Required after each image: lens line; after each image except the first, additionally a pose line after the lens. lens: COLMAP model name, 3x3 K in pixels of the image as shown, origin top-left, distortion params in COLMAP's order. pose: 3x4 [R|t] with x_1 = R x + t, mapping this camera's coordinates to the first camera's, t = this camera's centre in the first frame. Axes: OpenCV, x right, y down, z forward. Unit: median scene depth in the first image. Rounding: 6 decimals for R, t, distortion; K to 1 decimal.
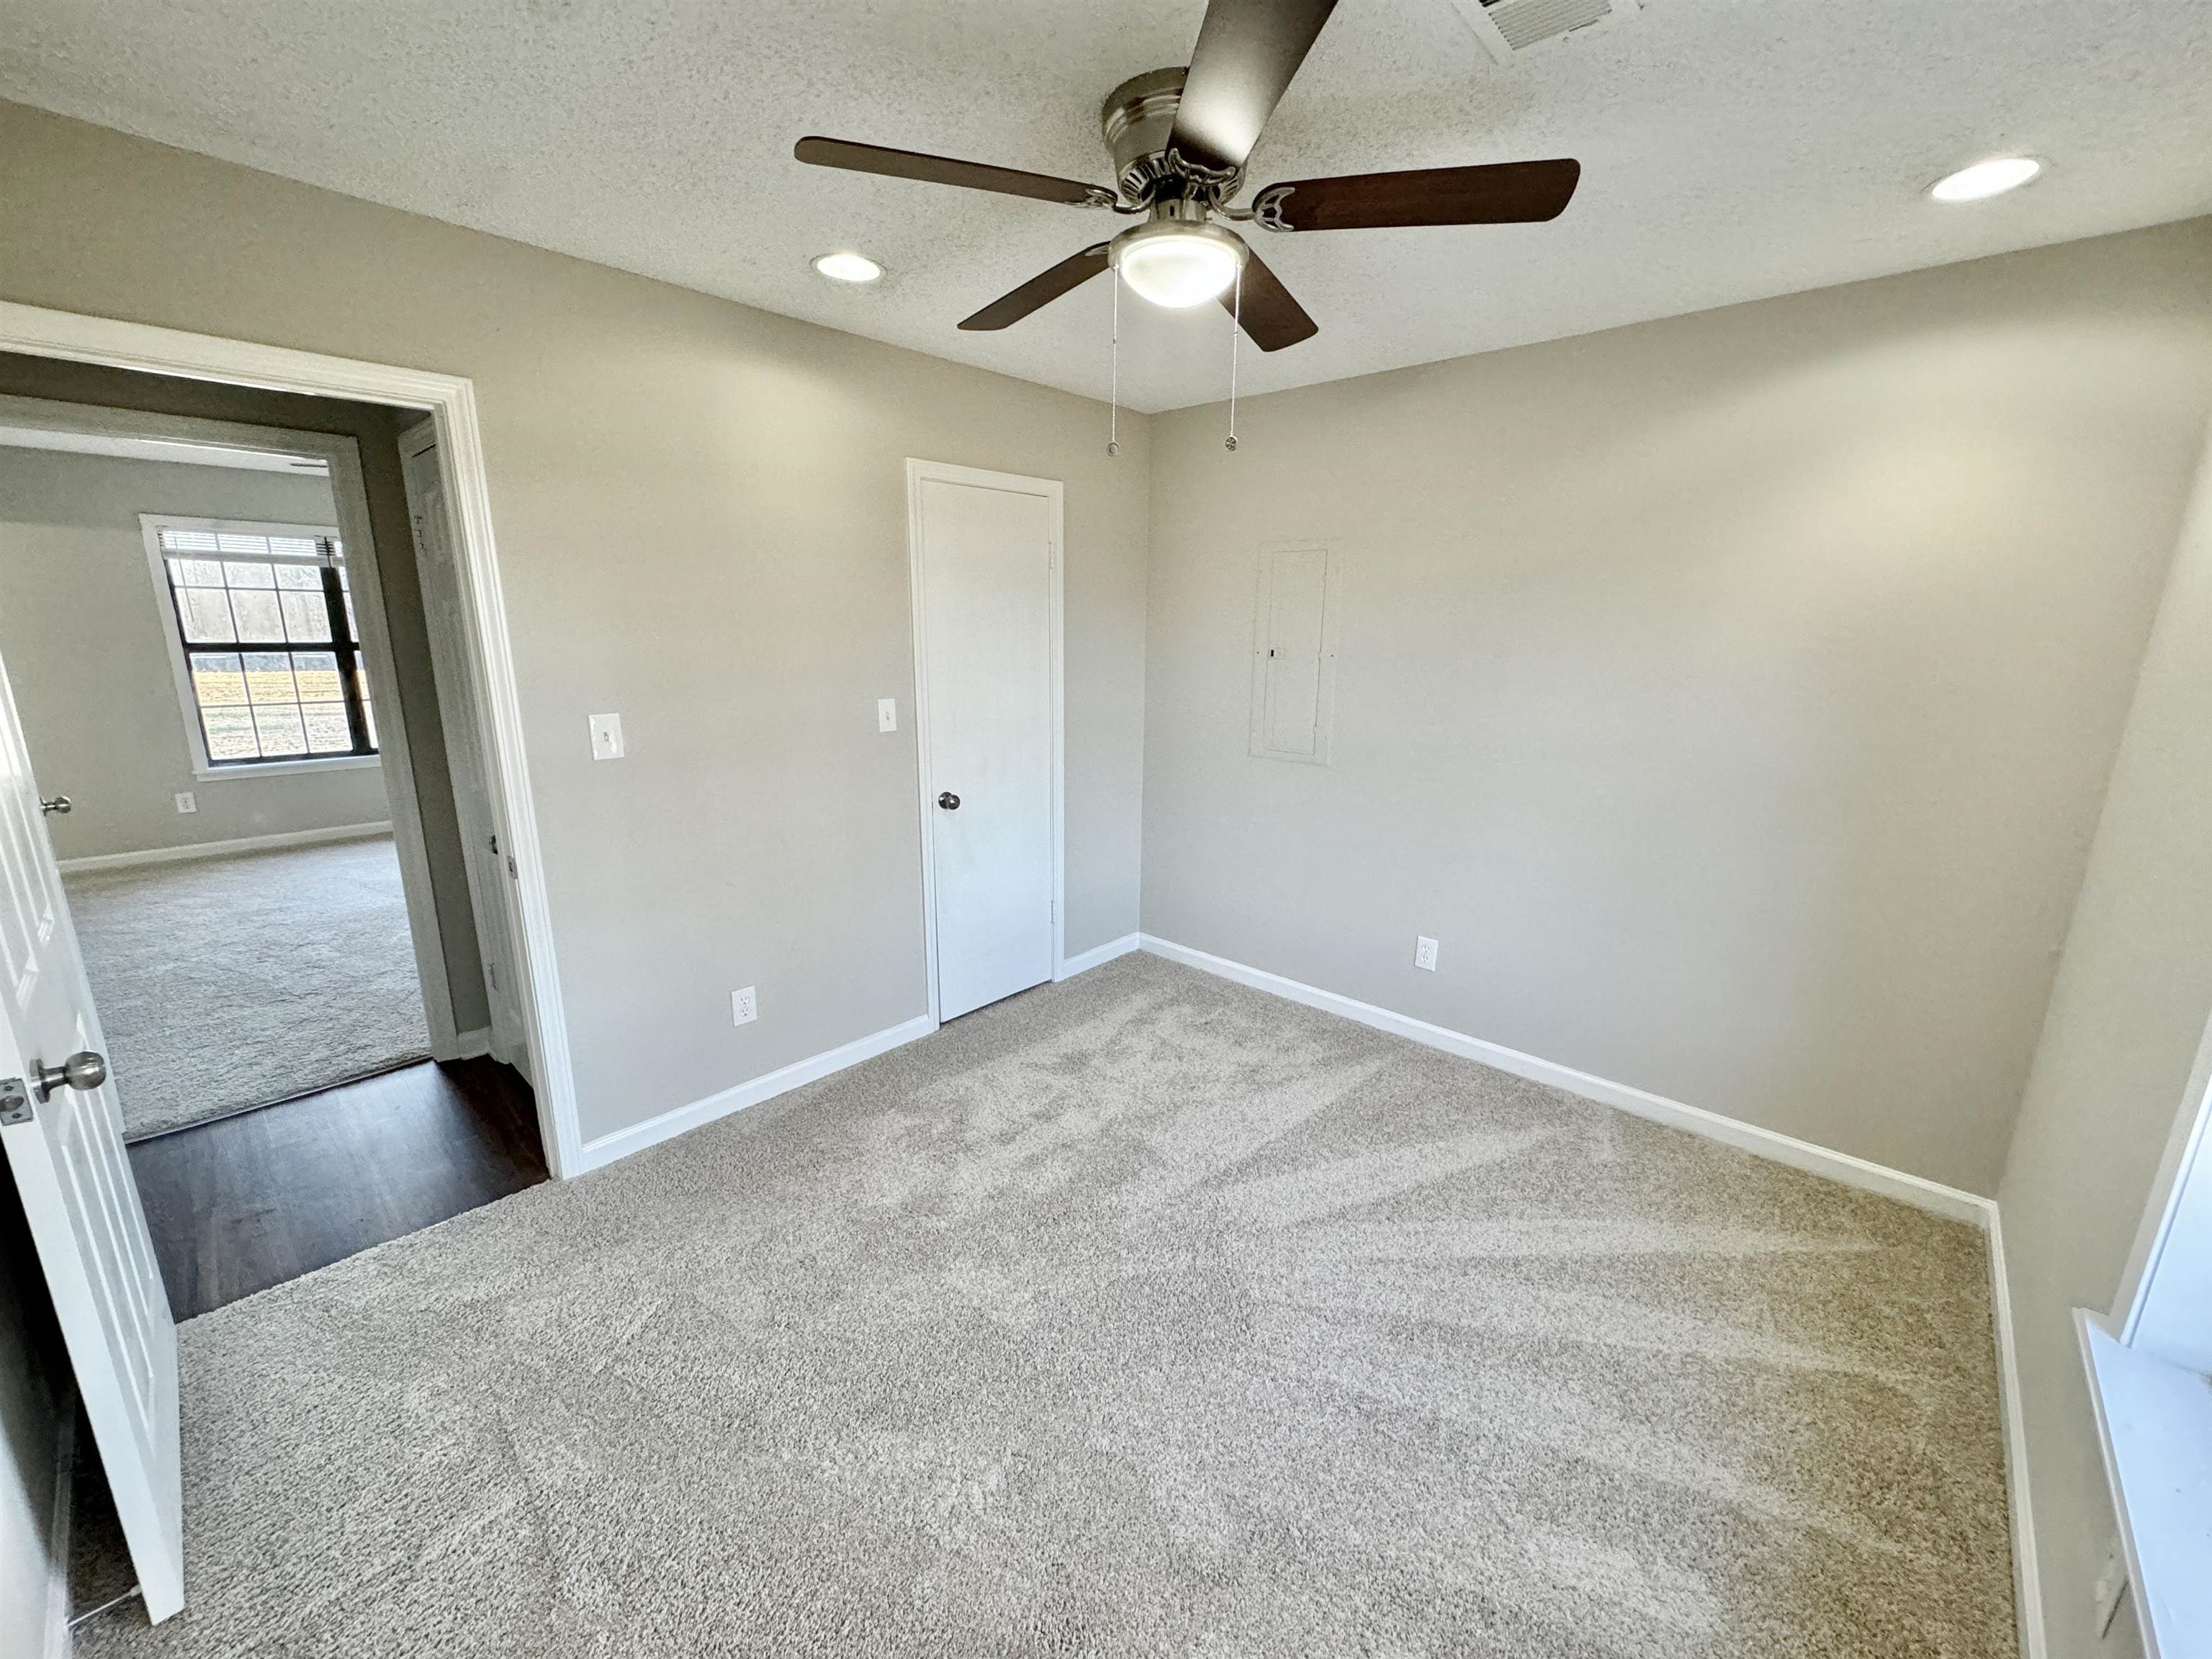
lens RADIAL K [[883.3, 0, 1104.6], [0, 883.3, 829.9], [0, 0, 1]] dist [-0.001623, 0.000273]
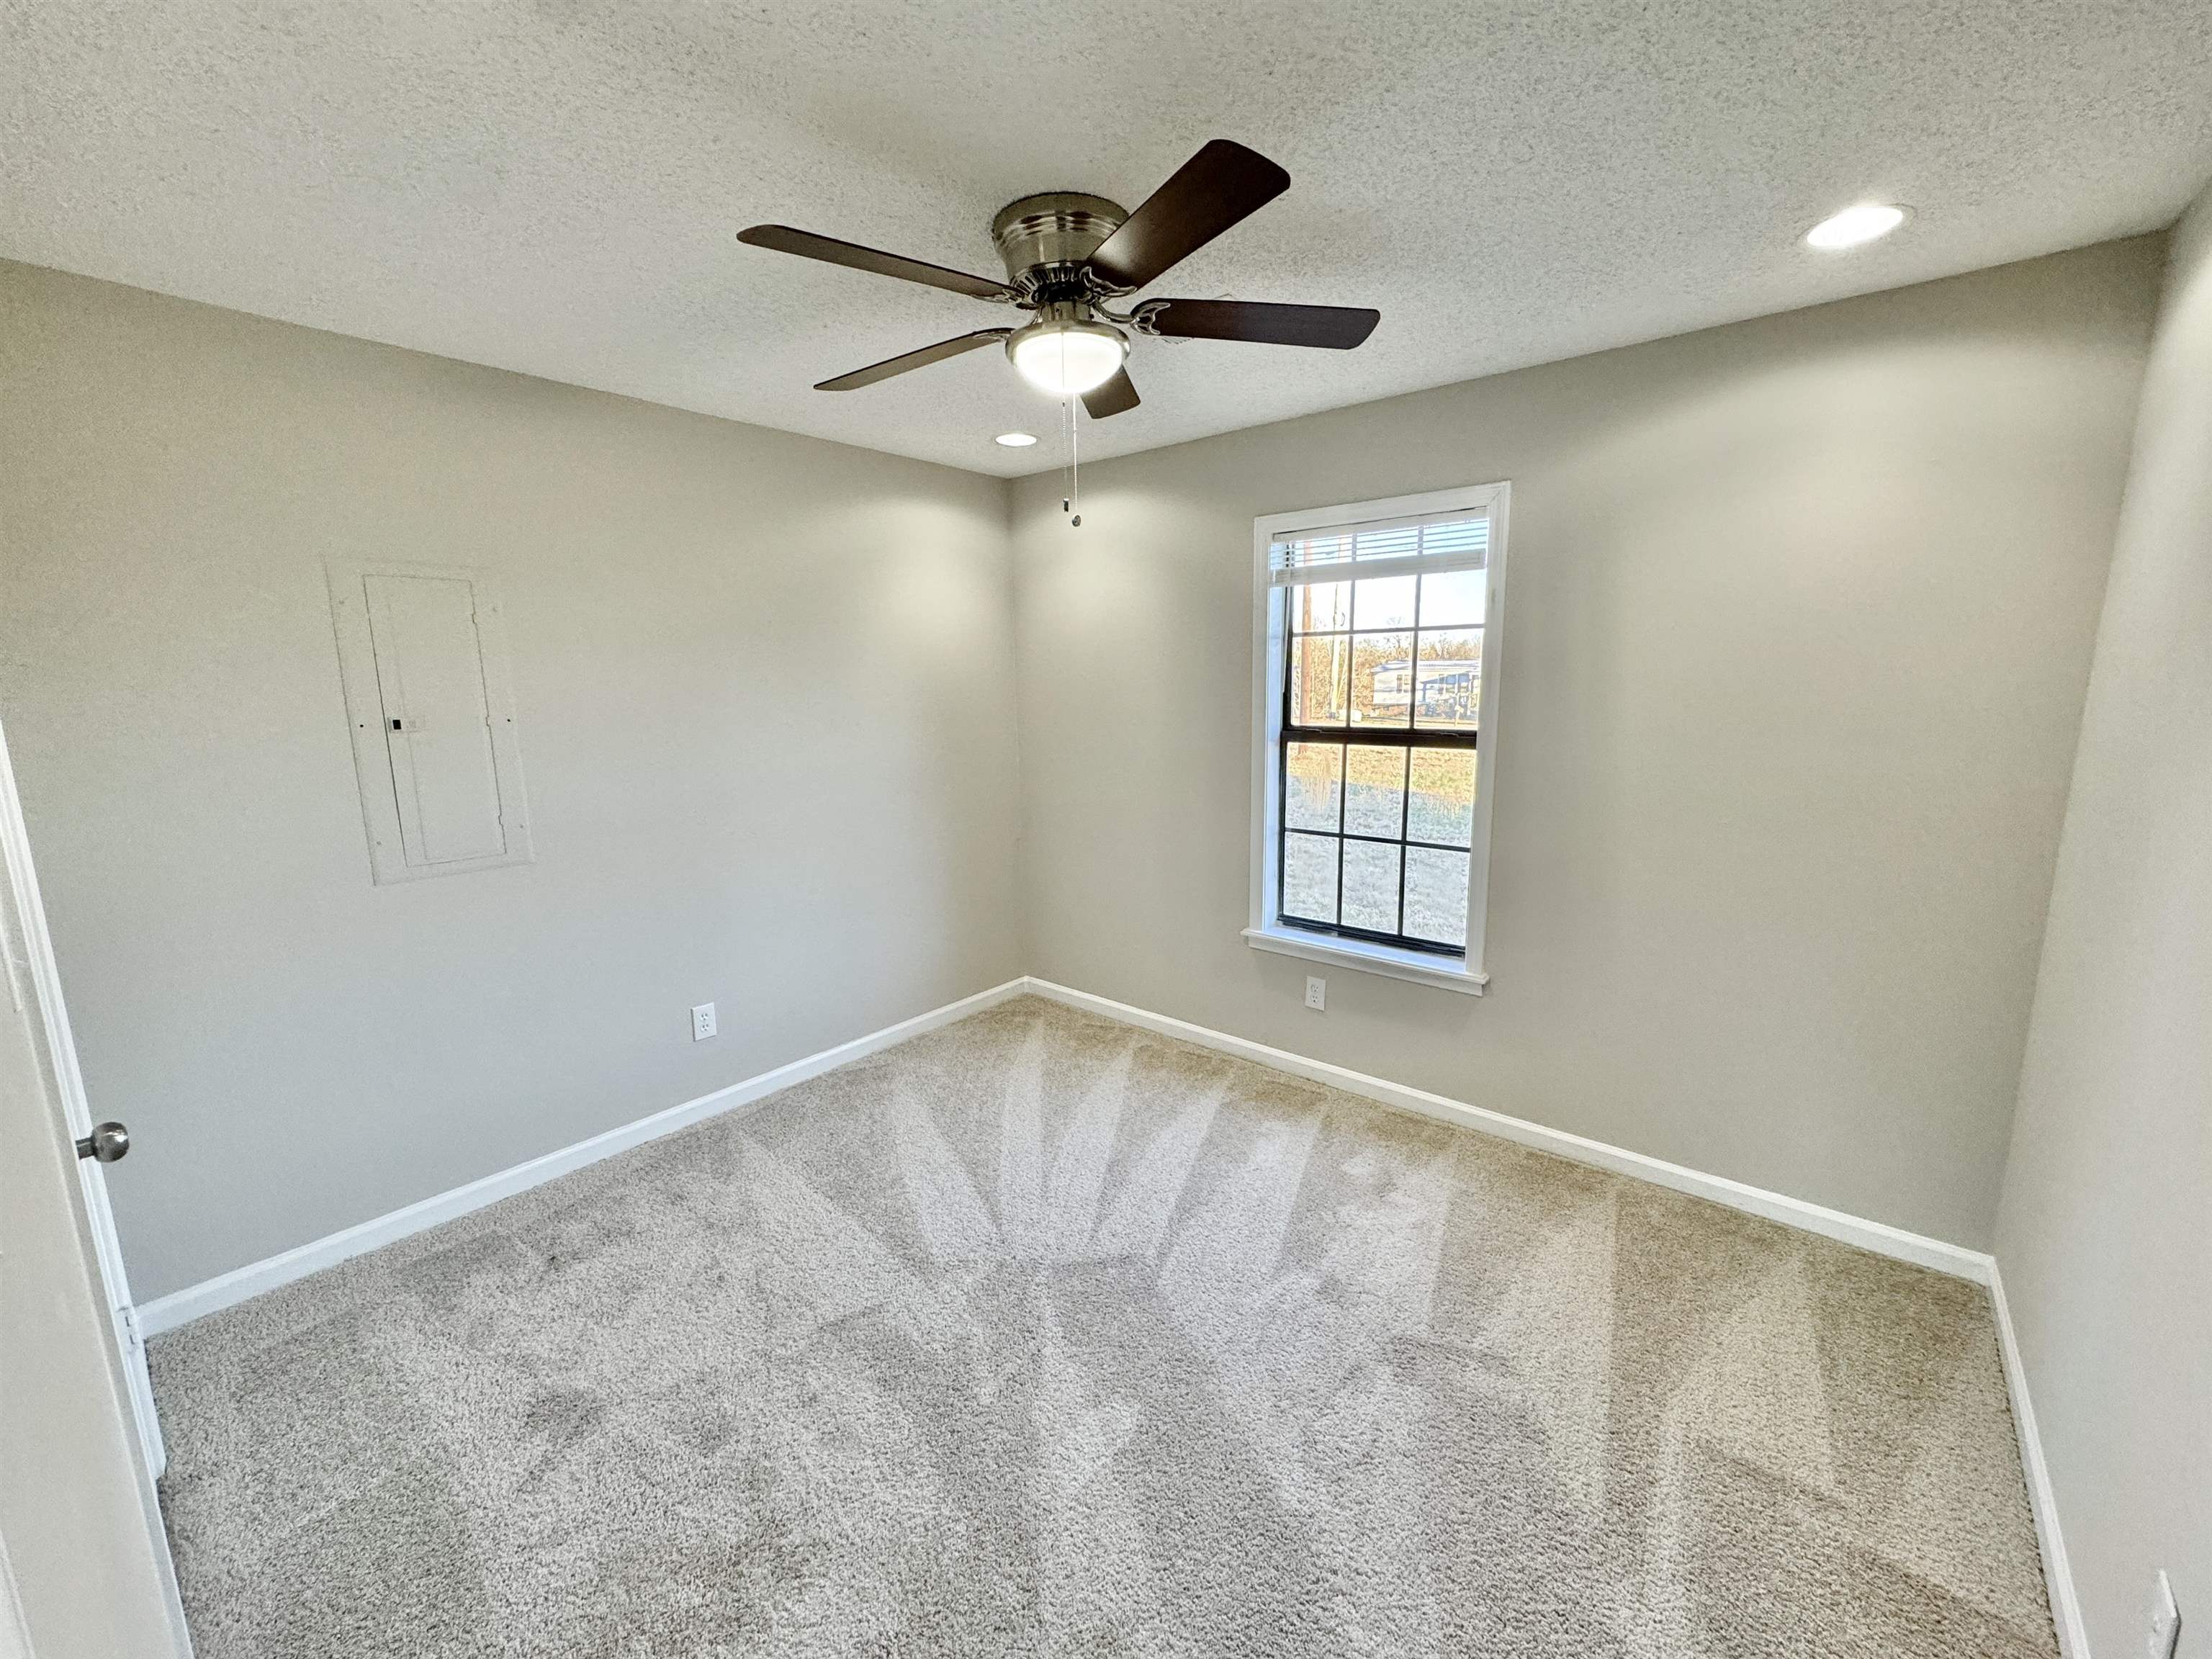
lens RADIAL K [[883.3, 0, 1103.3], [0, 883.3, 826.9], [0, 0, 1]] dist [-0.001623, 0.000273]
pose [[-0.055669, -0.171550, 0.983601, -0.633804], [0.241999, 0.953437, 0.179985, -0.143280], [-0.968678, 0.248050, -0.011563, 0.627123]]
